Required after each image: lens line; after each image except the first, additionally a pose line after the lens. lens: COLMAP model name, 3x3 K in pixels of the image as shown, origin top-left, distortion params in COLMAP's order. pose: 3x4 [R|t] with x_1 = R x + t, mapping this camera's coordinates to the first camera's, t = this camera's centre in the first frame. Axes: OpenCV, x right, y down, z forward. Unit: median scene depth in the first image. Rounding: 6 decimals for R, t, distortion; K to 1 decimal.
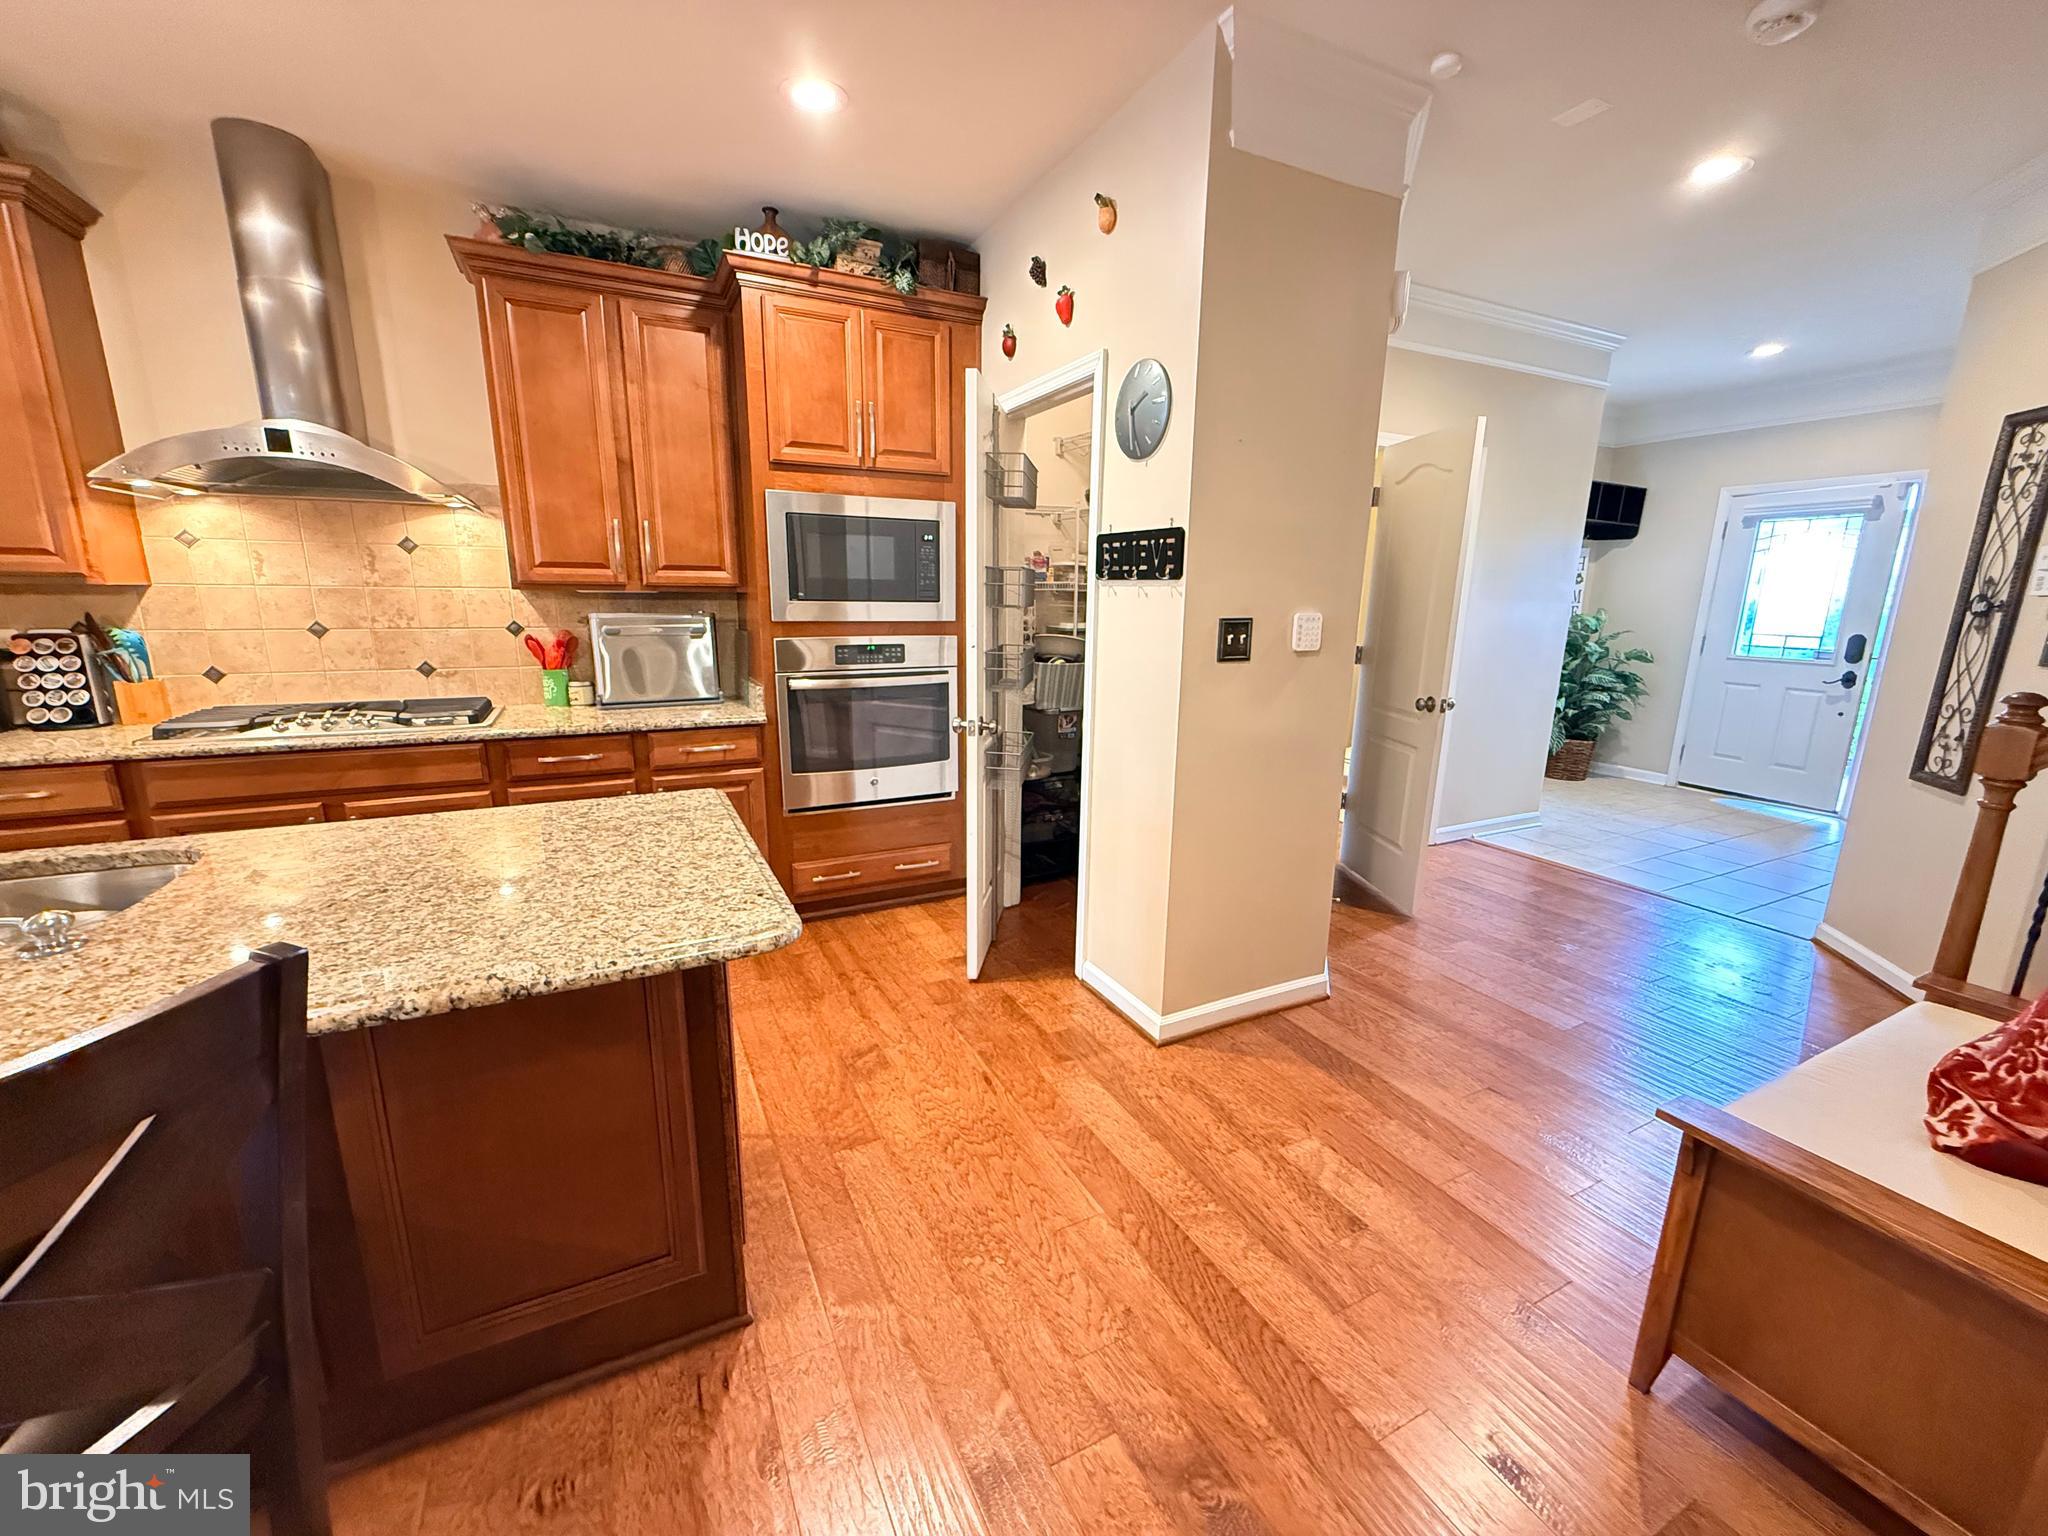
lens RADIAL K [[819.6, 0, 1018.8], [0, 819.6, 771.0], [0, 0, 1]] dist [0.002457, -0.000518]
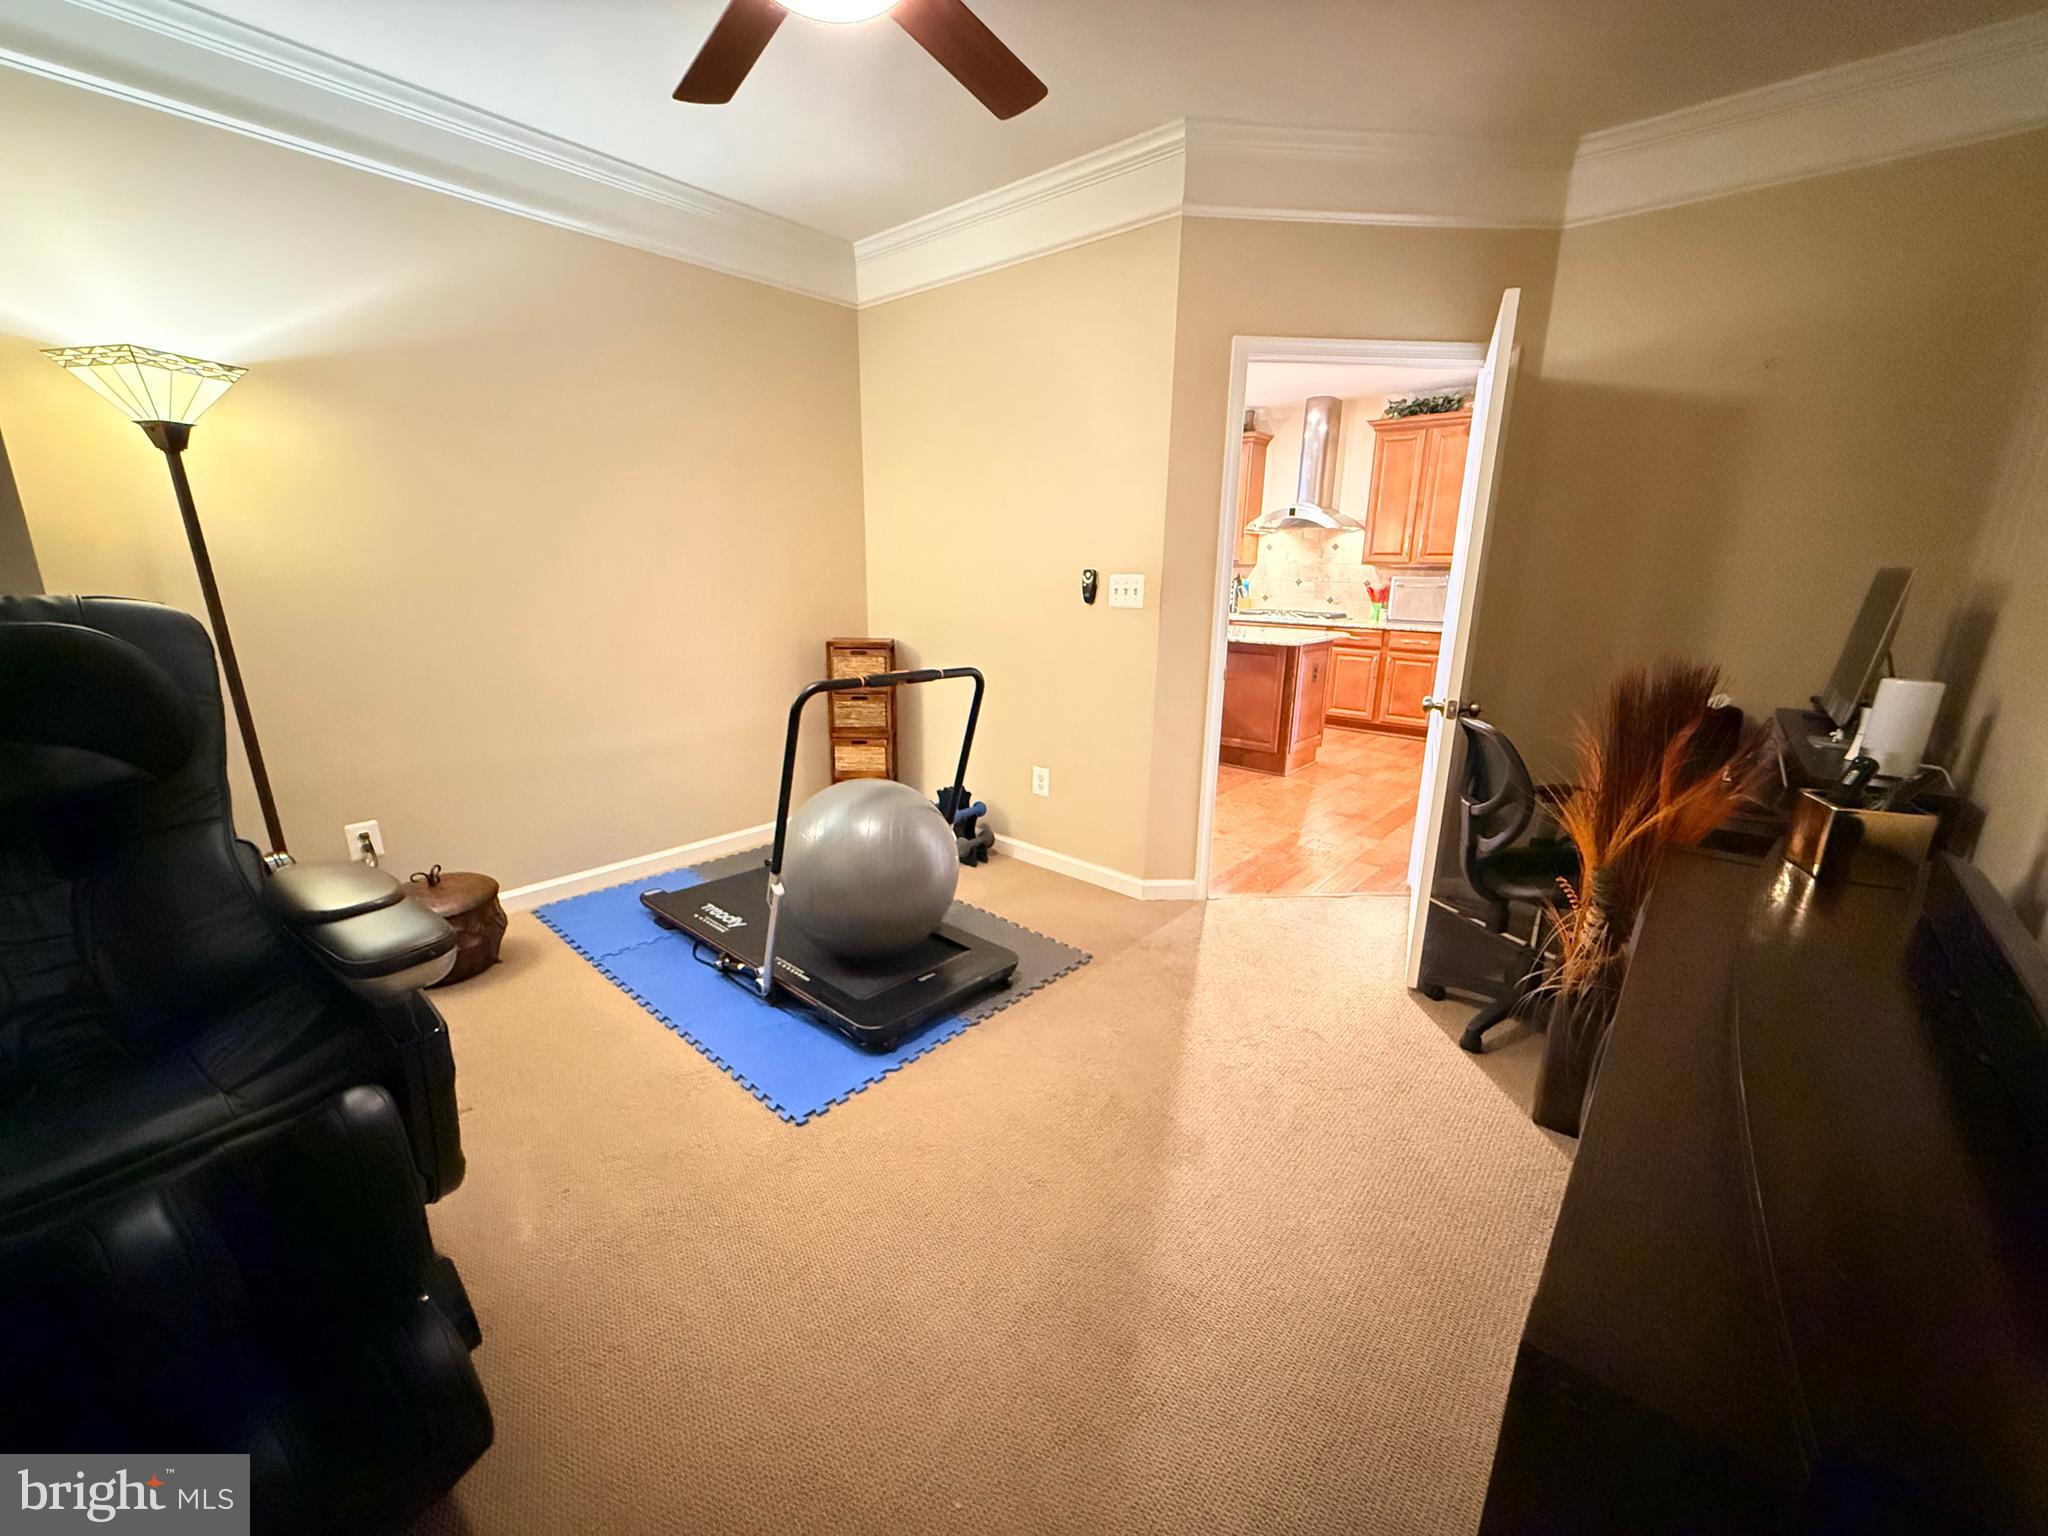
lens RADIAL K [[819.6, 0, 1018.8], [0, 819.6, 771.0], [0, 0, 1]] dist [0.002457, -0.000518]
pose [[0.379152, 0.220470, -0.898686, 1.291877], [-0.205759, 0.966974, 0.150414, 0.200515], [0.902168, 0.127883, 0.411994, -0.787247]]
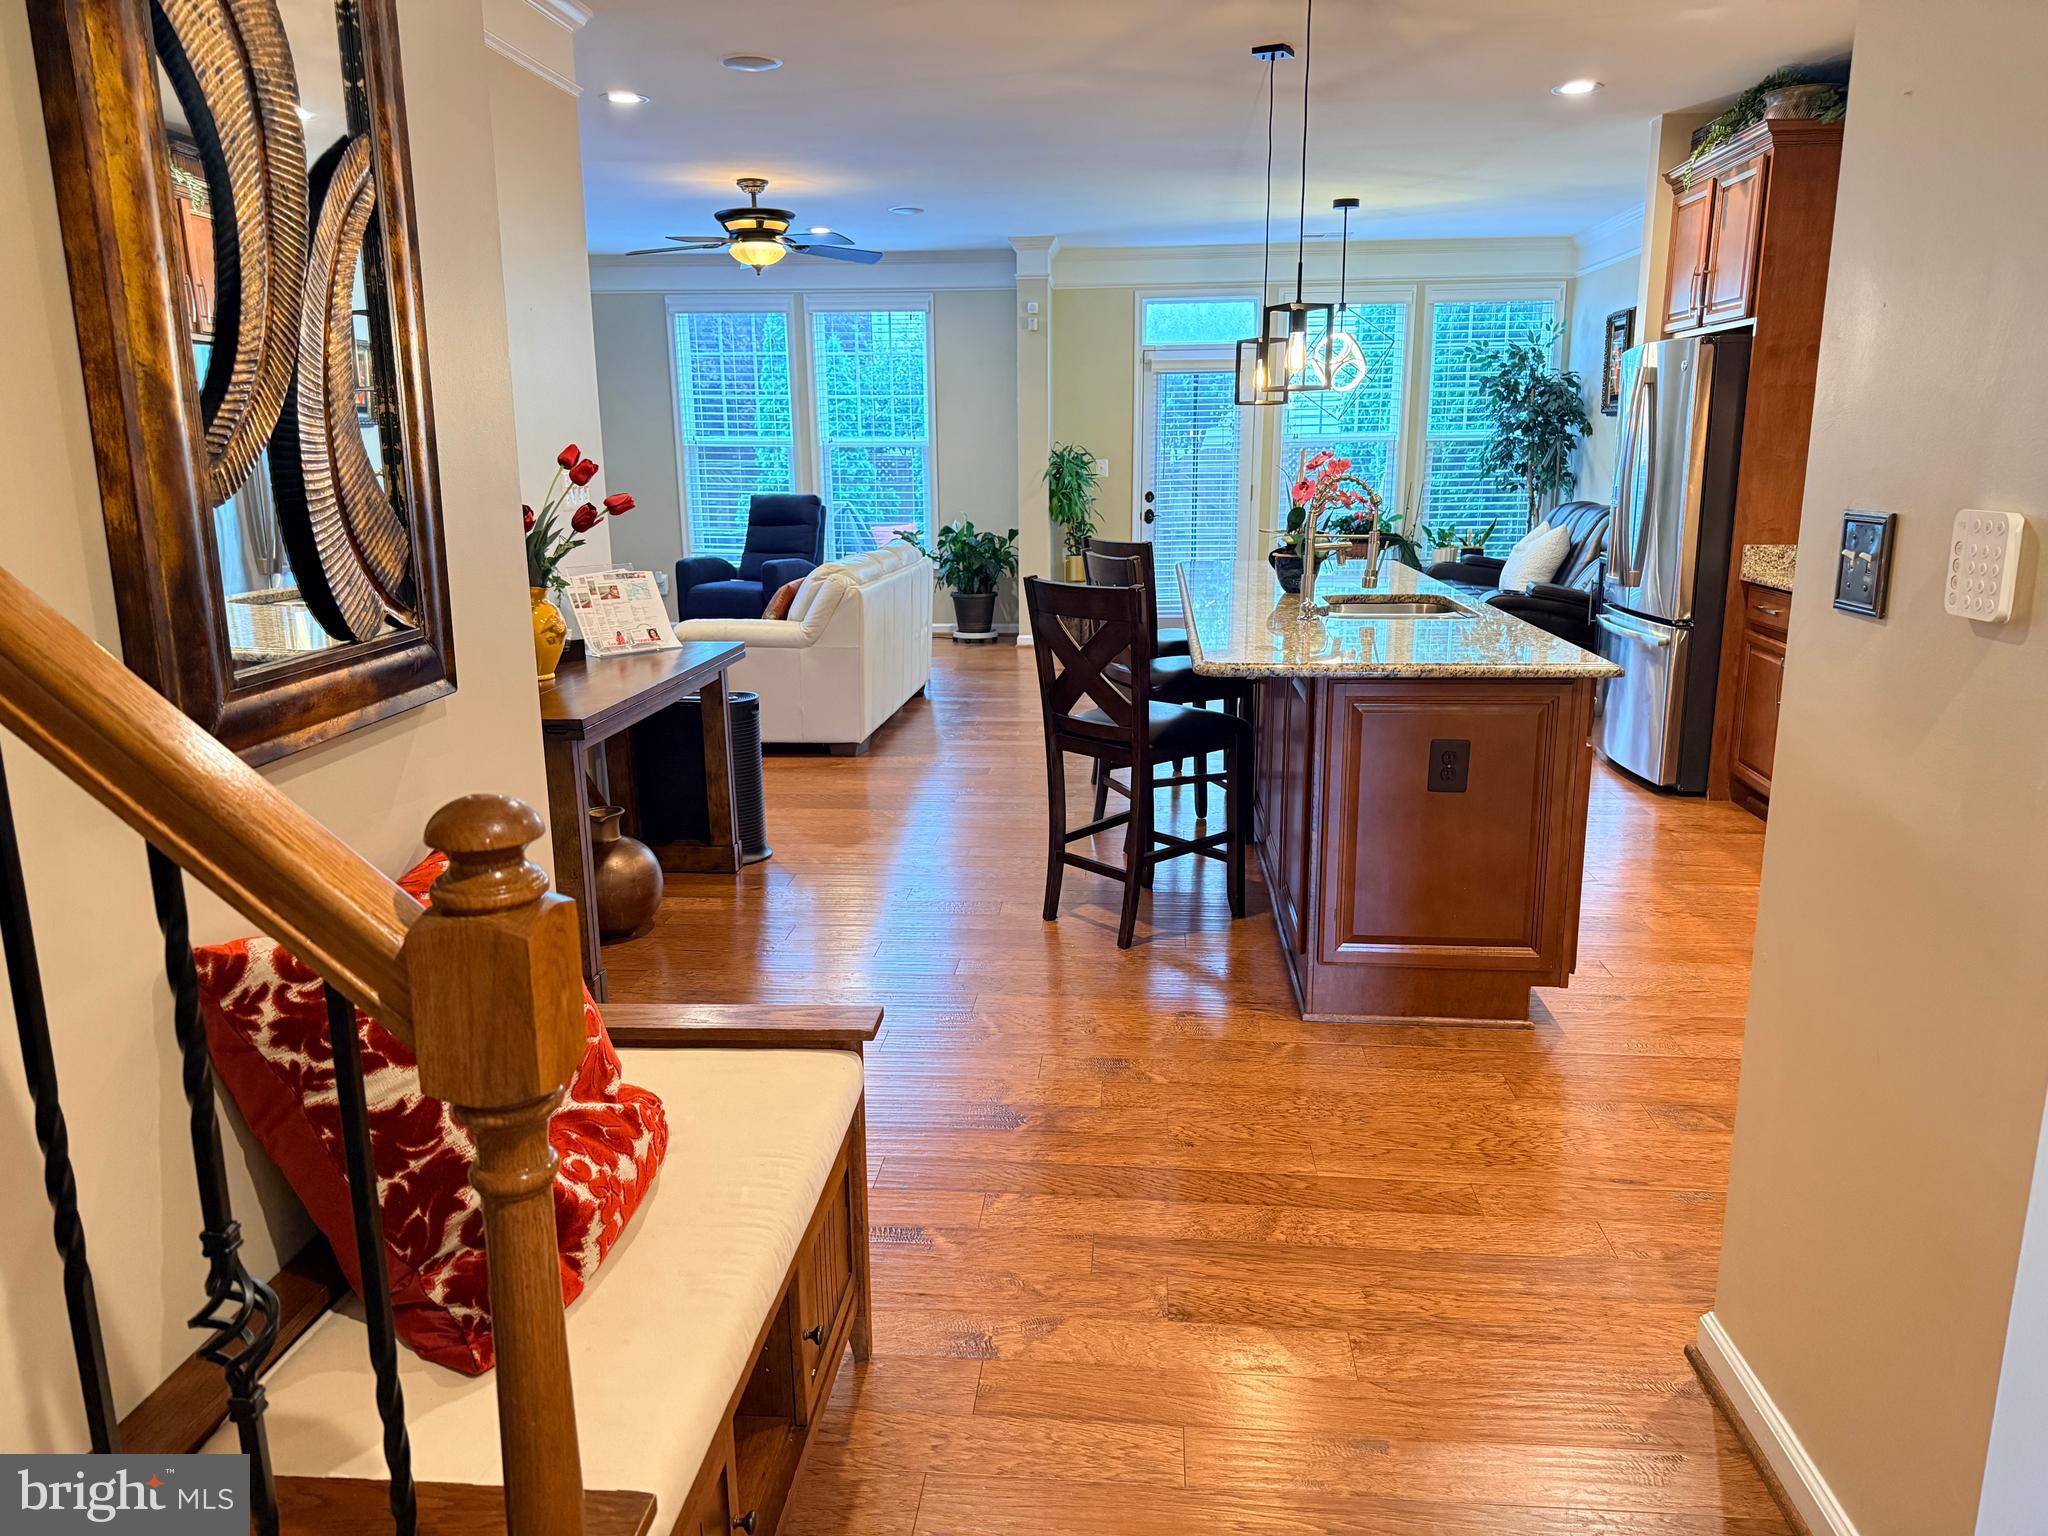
lens RADIAL K [[1439.3, 0, 1024.0], [0, 1439.3, 768.0], [0, 0, 1]] dist [0.122768, -0.193042]
pose [[-0.525347, 0.176535, -0.832373, 0.970766], [-0.183141, 0.931854, 0.313221, -0.187024], [0.830945, 0.316991, -0.457216, 0.867808]]
